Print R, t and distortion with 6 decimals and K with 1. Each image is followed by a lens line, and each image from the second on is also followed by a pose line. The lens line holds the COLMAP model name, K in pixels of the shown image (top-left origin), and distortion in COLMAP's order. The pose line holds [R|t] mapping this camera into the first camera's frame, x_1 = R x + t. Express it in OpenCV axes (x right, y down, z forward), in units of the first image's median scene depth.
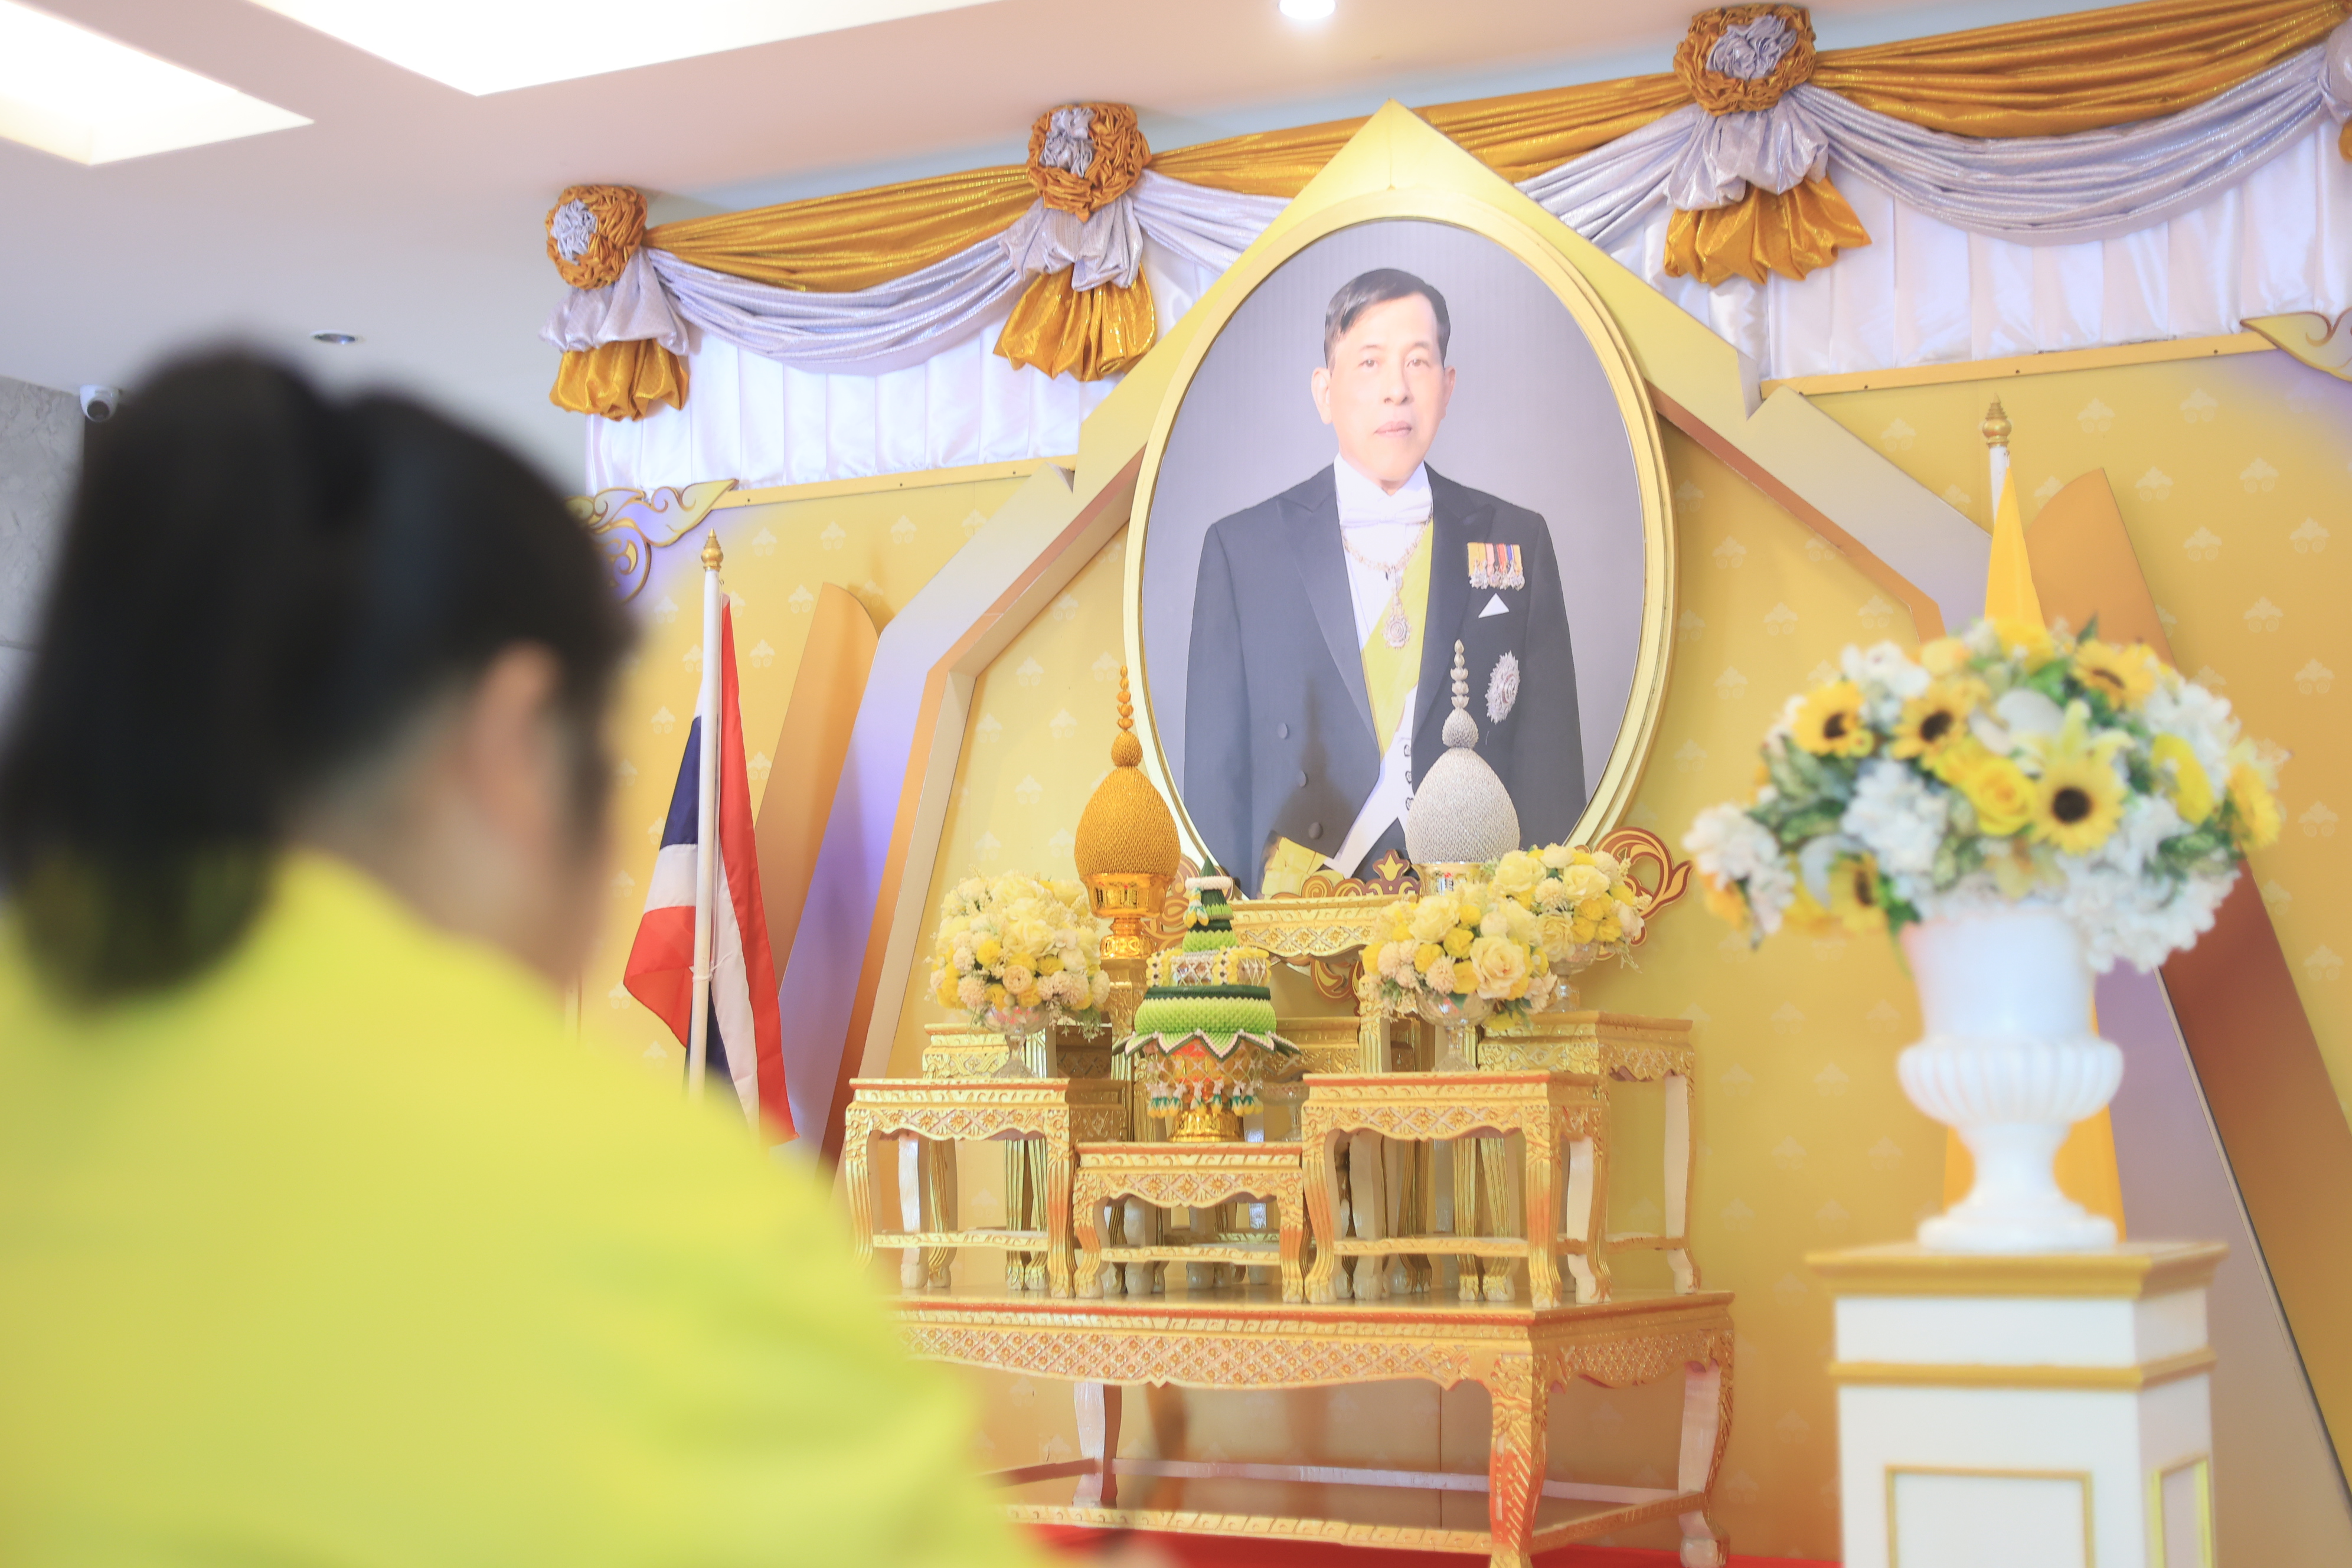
lens RADIAL K [[3367.0, 0, 1160.6], [0, 3367.0, 759.3], [0, 0, 1]] dist [0.011917, 0.000000]
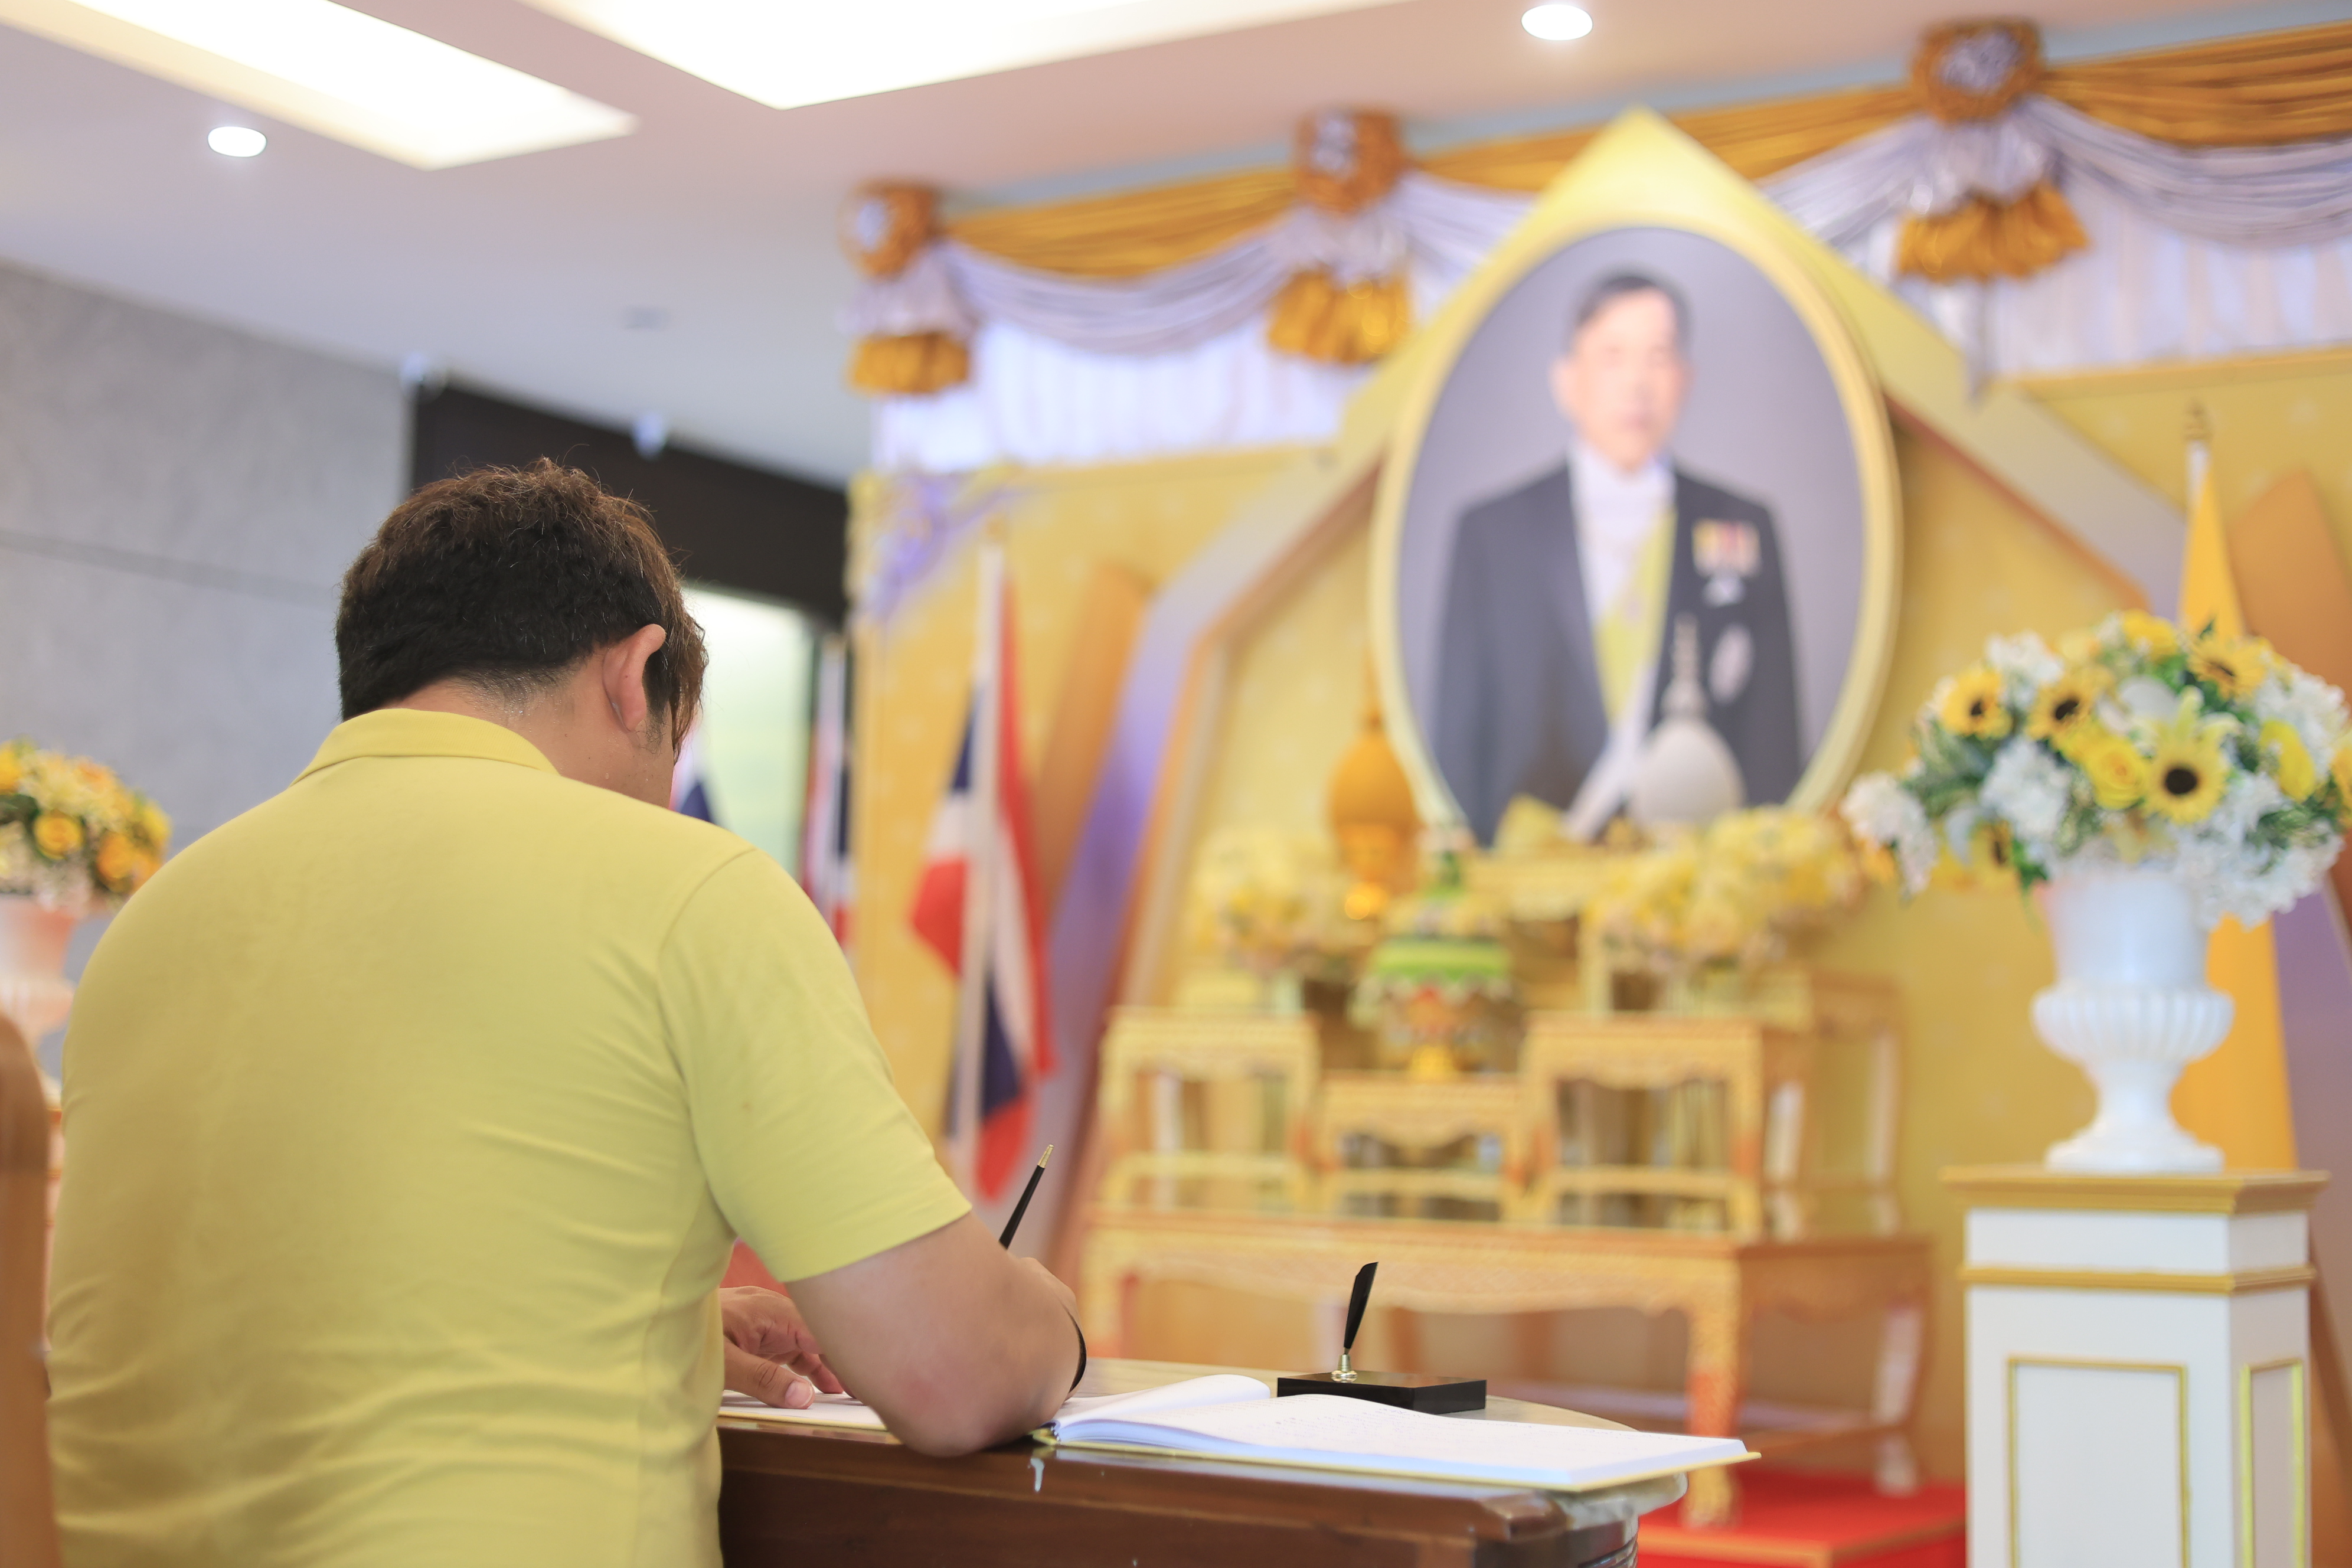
lens RADIAL K [[3367.0, 0, 1198.8], [0, 3367.0, 801.7], [0, 0, 1]] dist [0.011917, 0.000000]
pose [[0.997367, 0.018320, -0.070166, 0.009598], [-0.016684, 0.999576, 0.023844, -0.000544], [0.070573, -0.022610, 0.997250, -0.077486]]
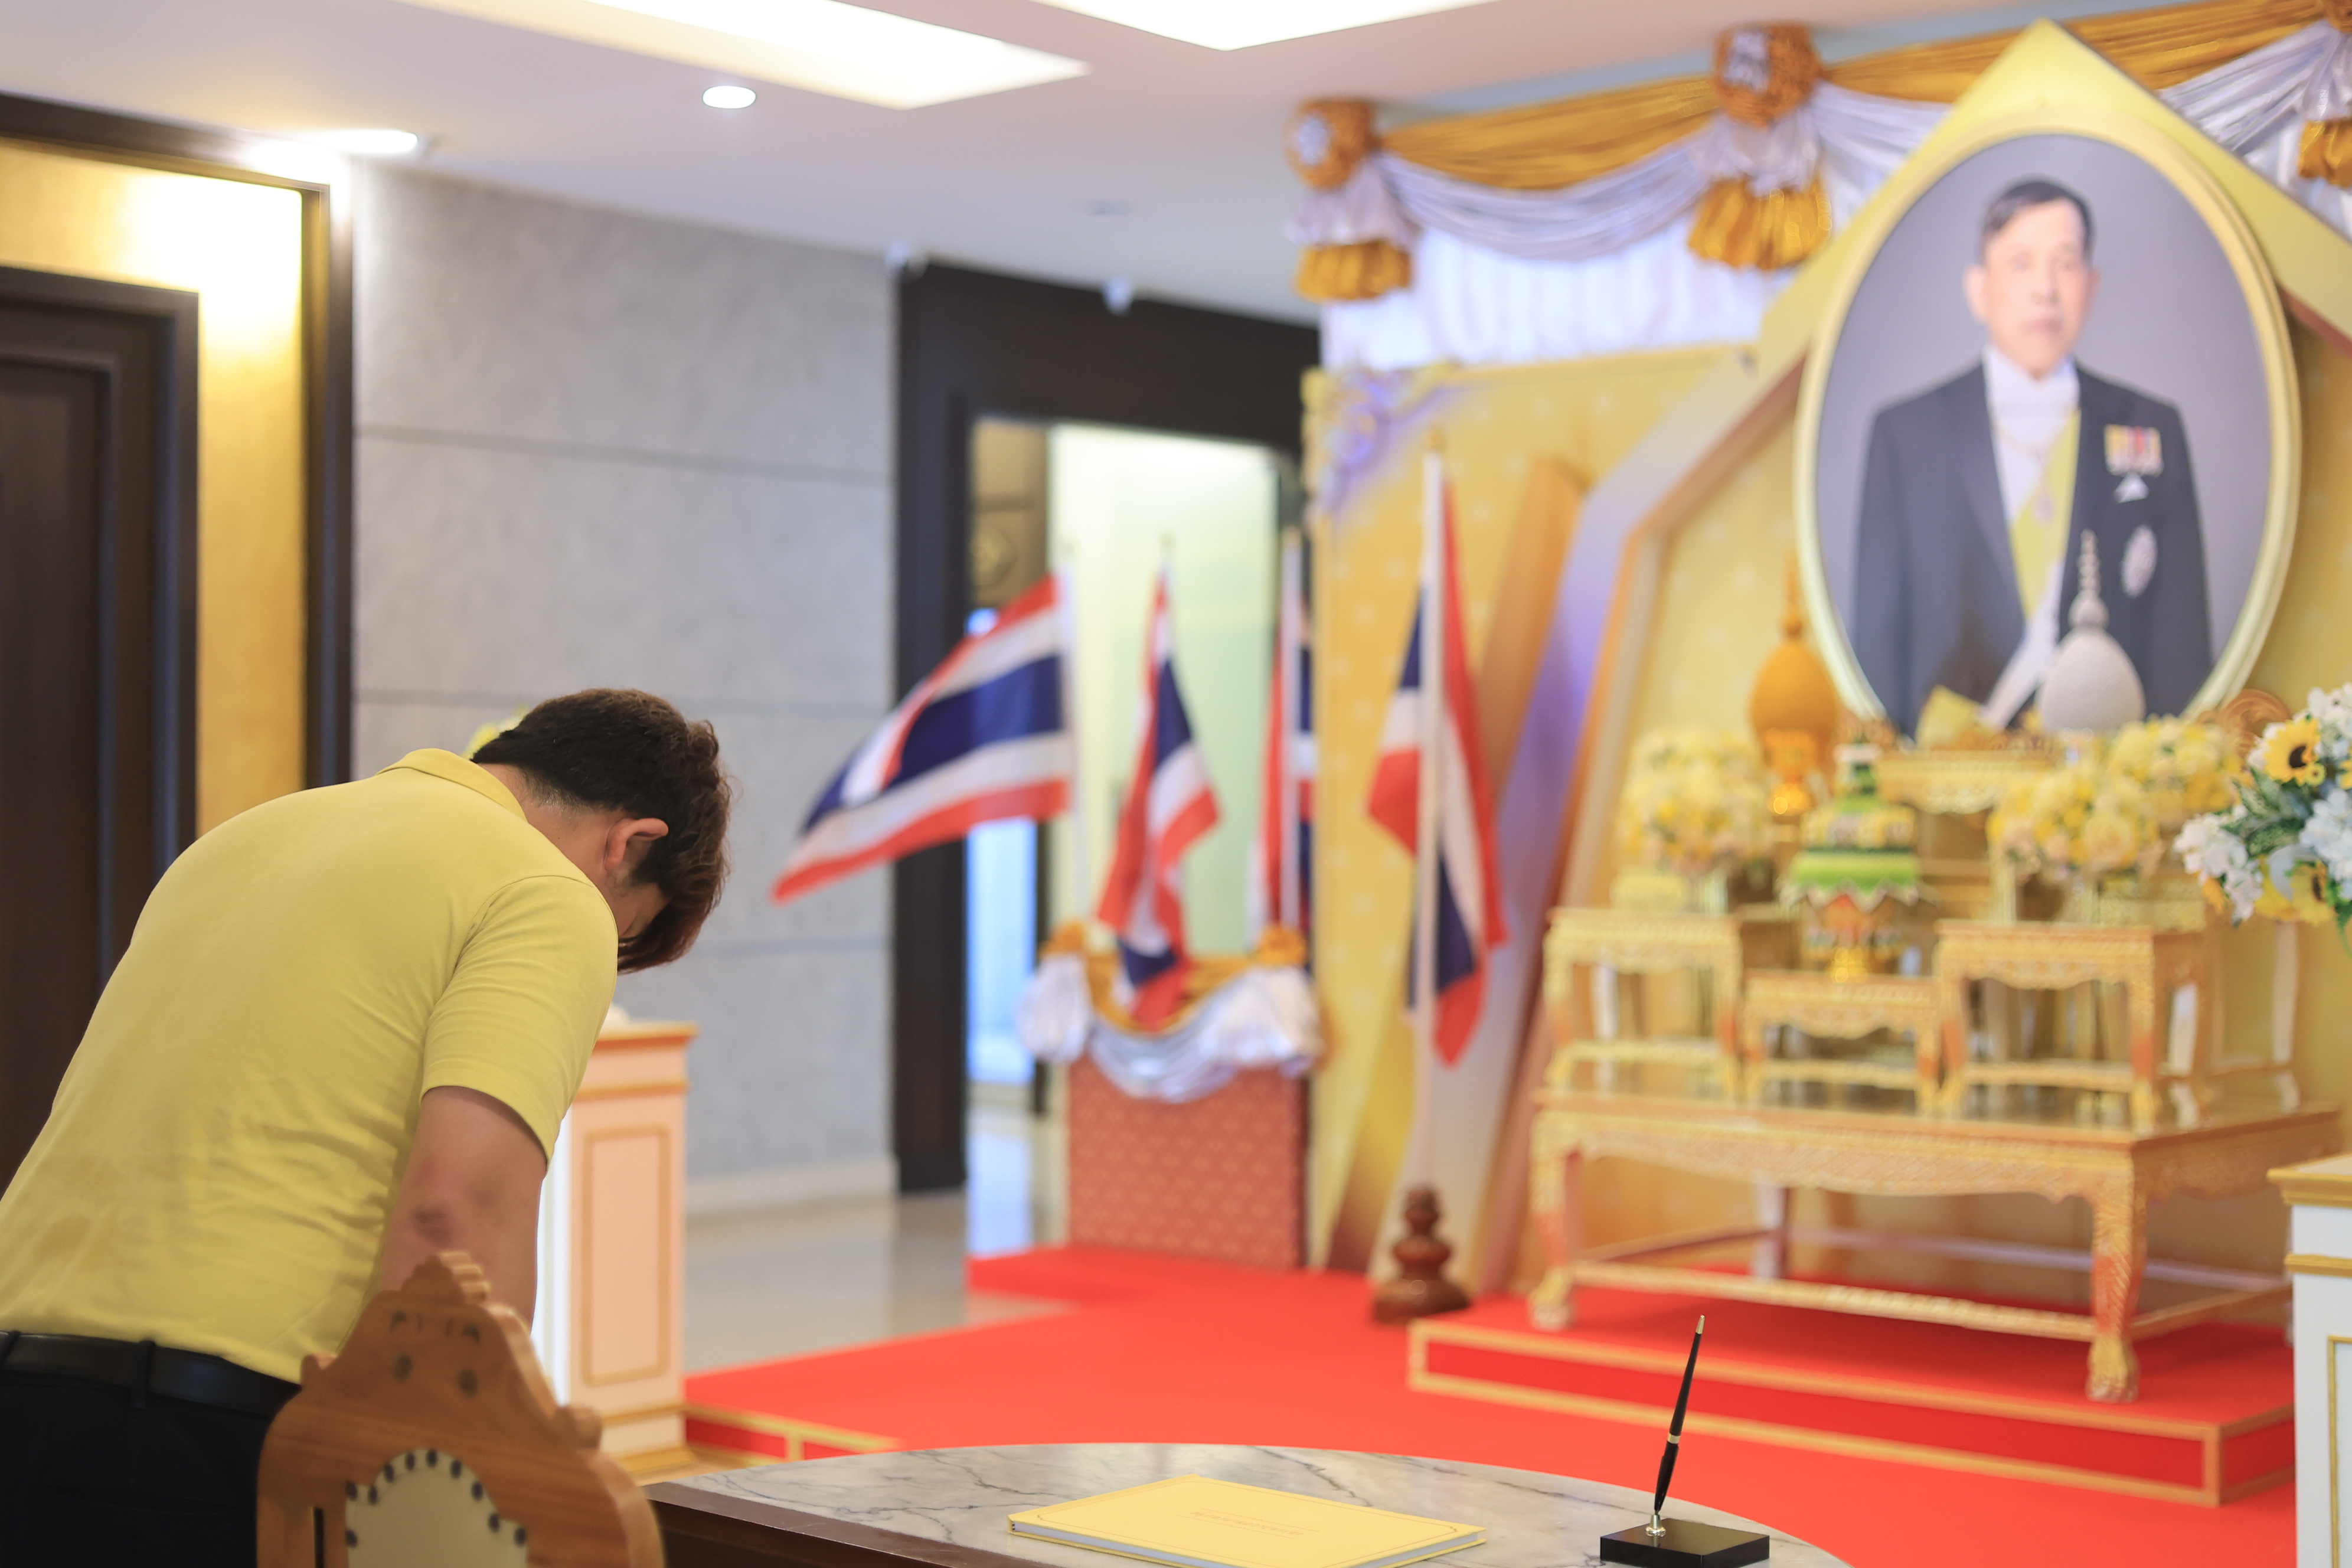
lens RADIAL K [[3367.0, 0, 1191.5], [0, 3367.0, 774.7], [0, 0, 1]] dist [0.011917, 0.000000]
pose [[0.976854, 0.000140, -0.213909, 0.034238], [0.022232, 0.994518, 0.102177, -0.072880], [0.212751, -0.104567, 0.971495, -0.159775]]
